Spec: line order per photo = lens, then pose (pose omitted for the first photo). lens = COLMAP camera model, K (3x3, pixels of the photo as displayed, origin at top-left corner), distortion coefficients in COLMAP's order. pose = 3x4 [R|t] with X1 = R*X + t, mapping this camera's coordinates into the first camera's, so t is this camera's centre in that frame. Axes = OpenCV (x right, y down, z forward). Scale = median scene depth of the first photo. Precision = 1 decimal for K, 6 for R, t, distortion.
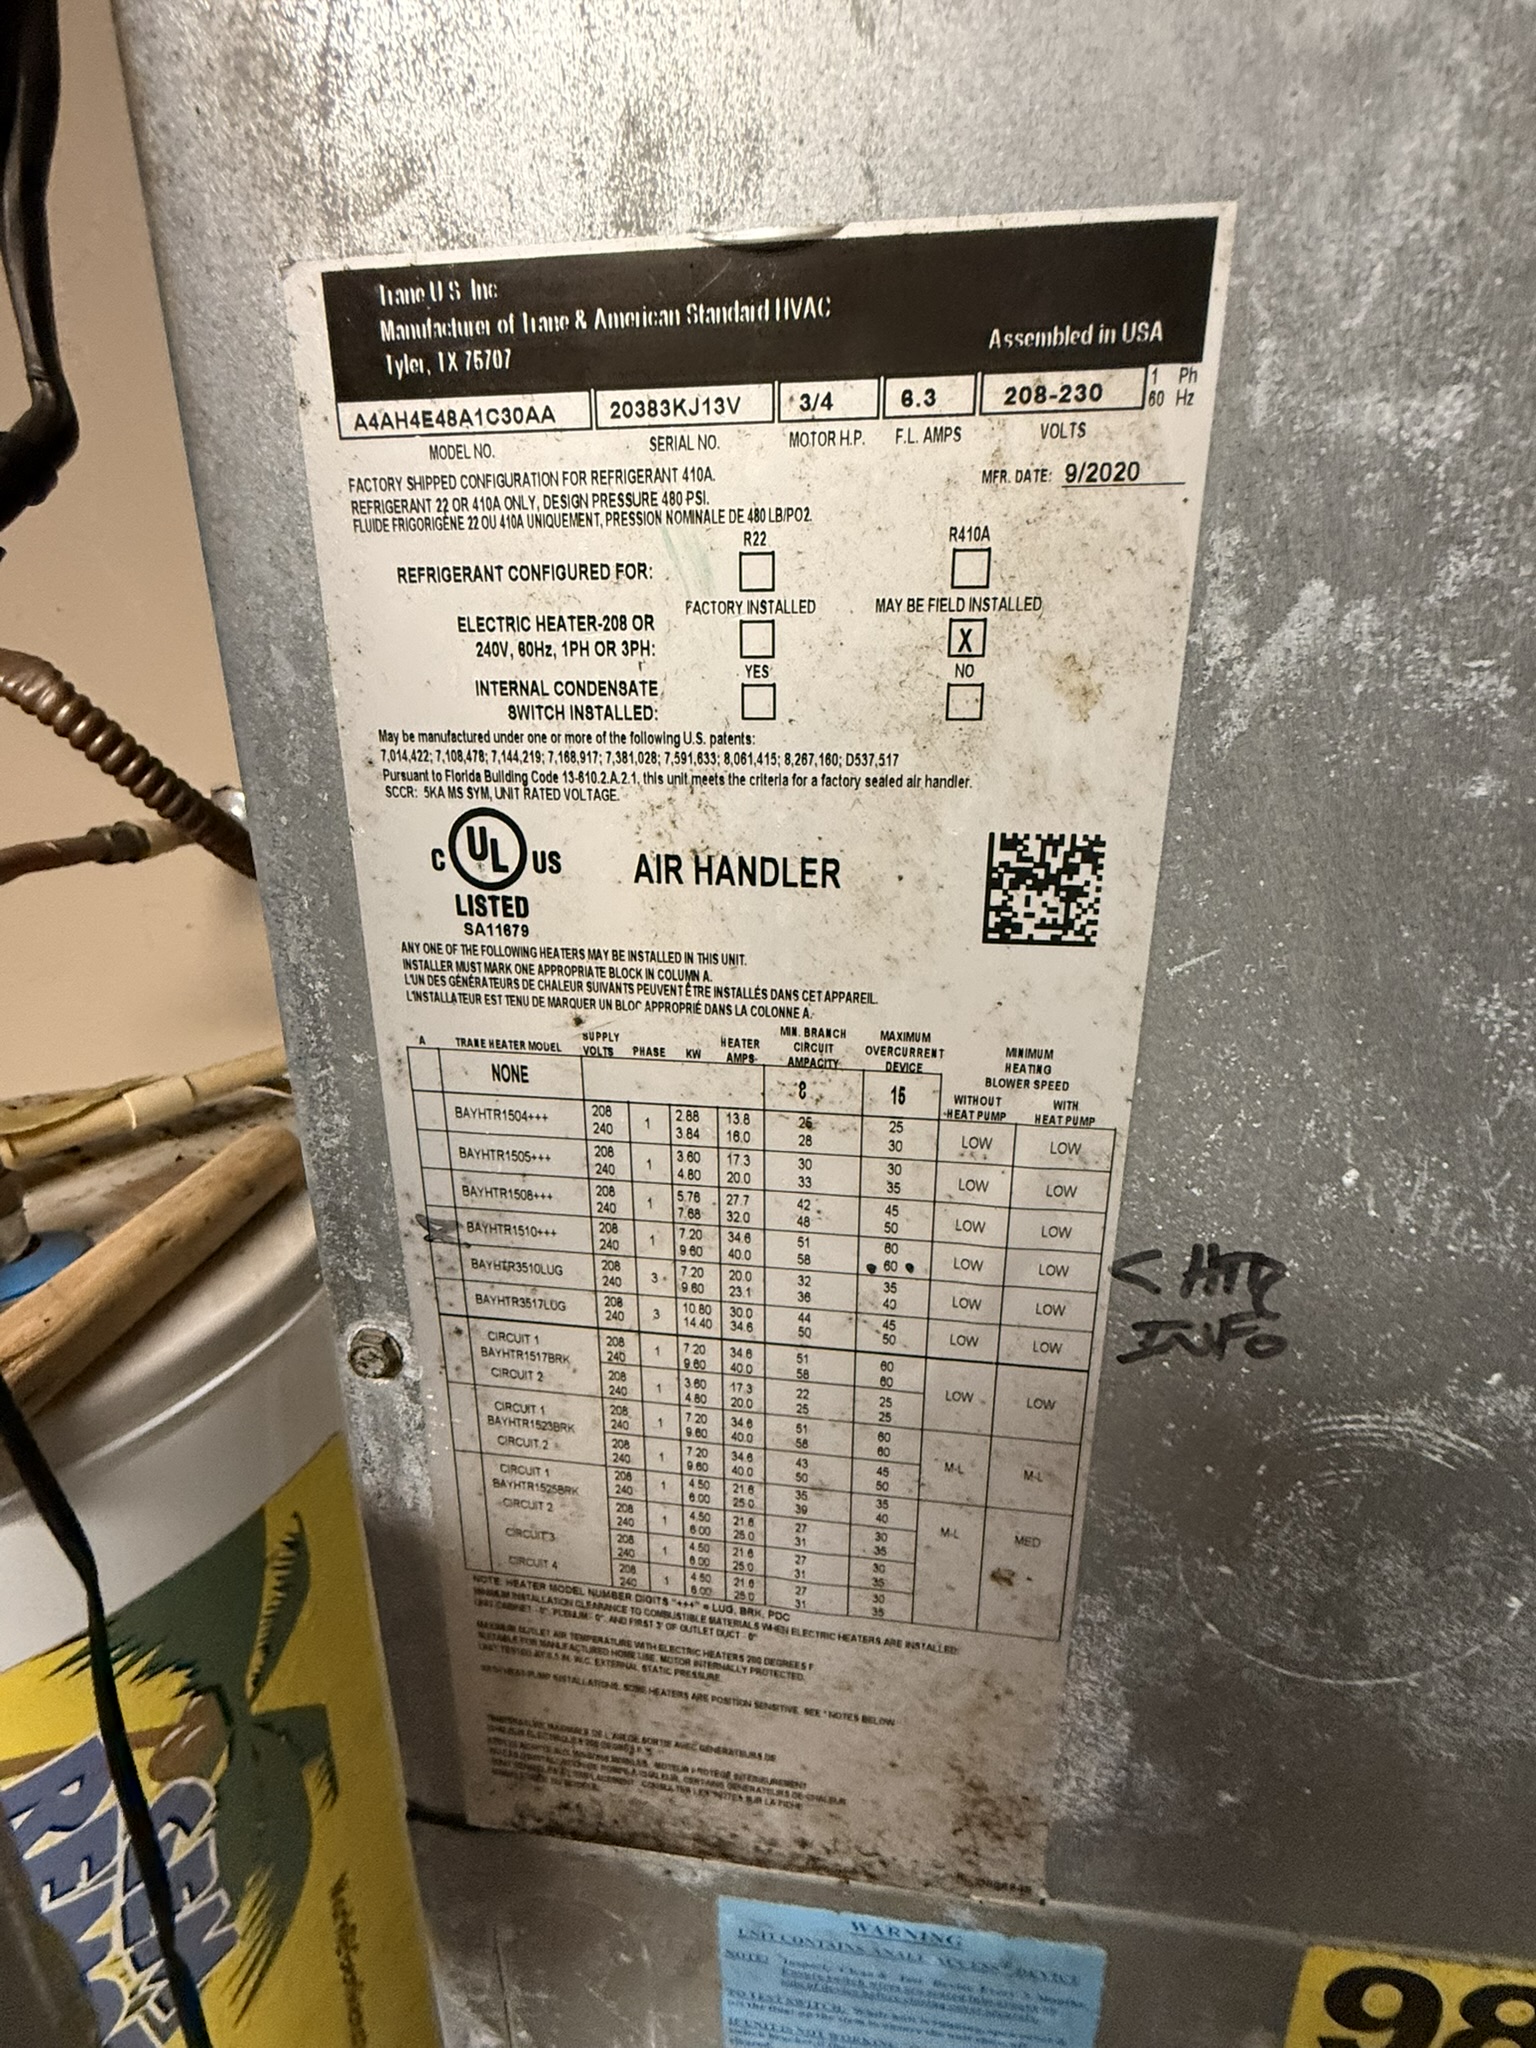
lens RADIAL K [[950.4, 0, 769.0], [0, 950.4, 1020.8], [0, 0, 1]] dist [0.003472, 0.000307]
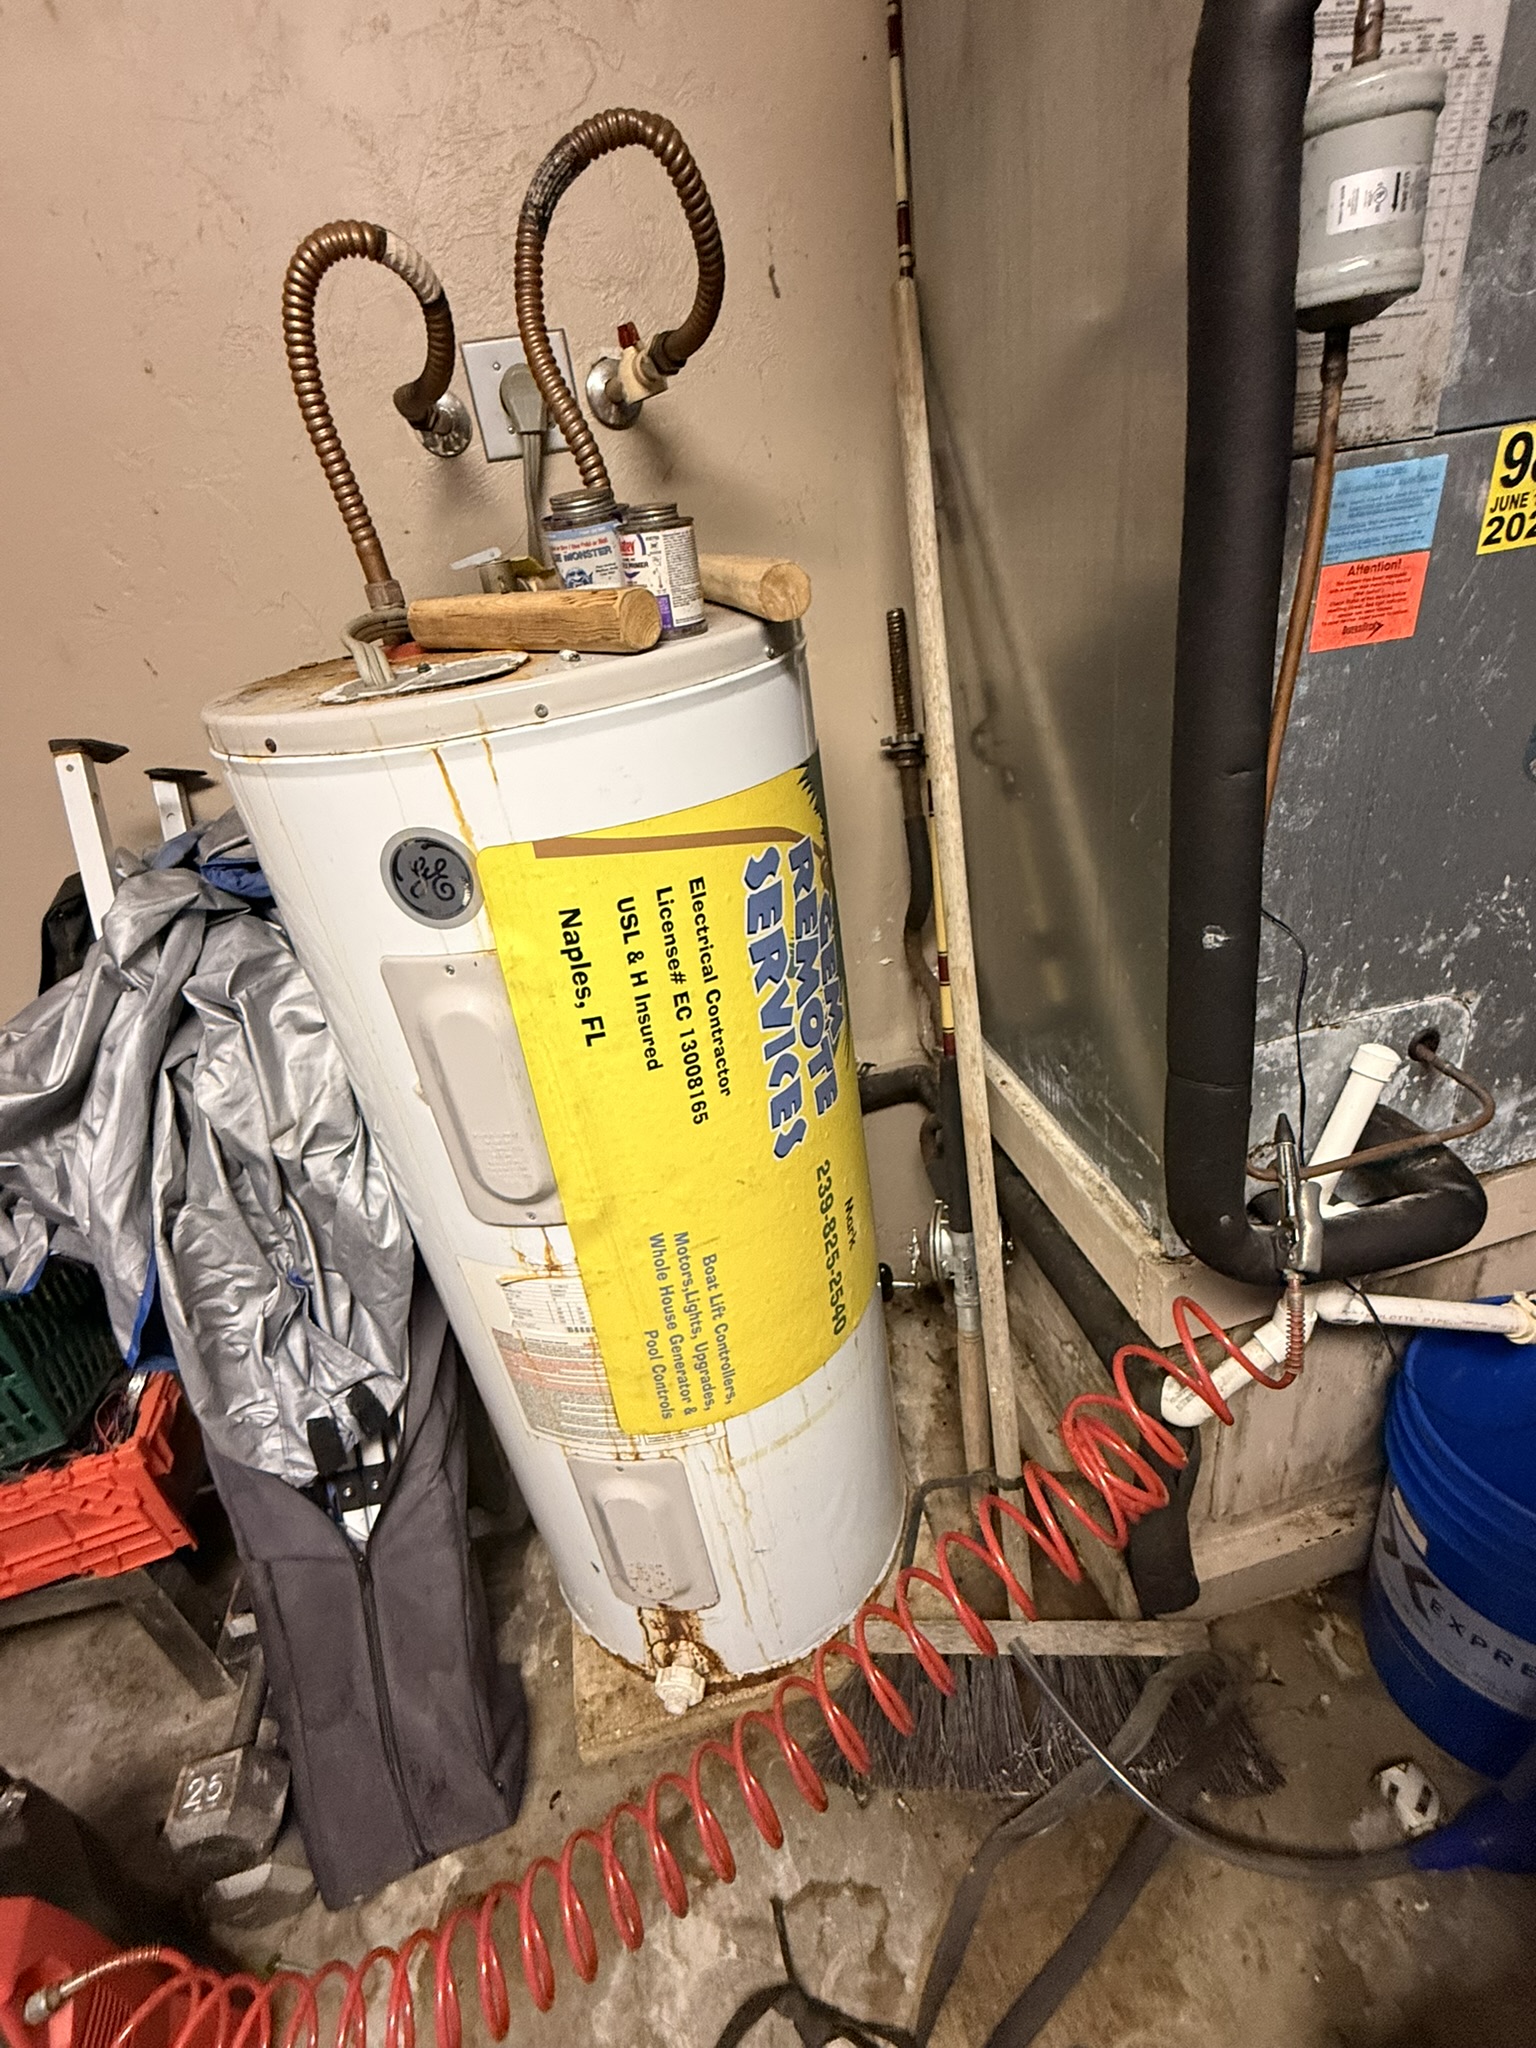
lens RADIAL K [[950.4, 0, 772.5], [0, 950.4, 1023.8], [0, 0, 1]] dist [0.003472, 0.000307]
pose [[0.931599, -0.276053, 0.236470, -3.782105], [0.224415, 0.948576, 0.223253, 2.005183], [-0.285940, -0.154914, 0.945643, -2.037321]]
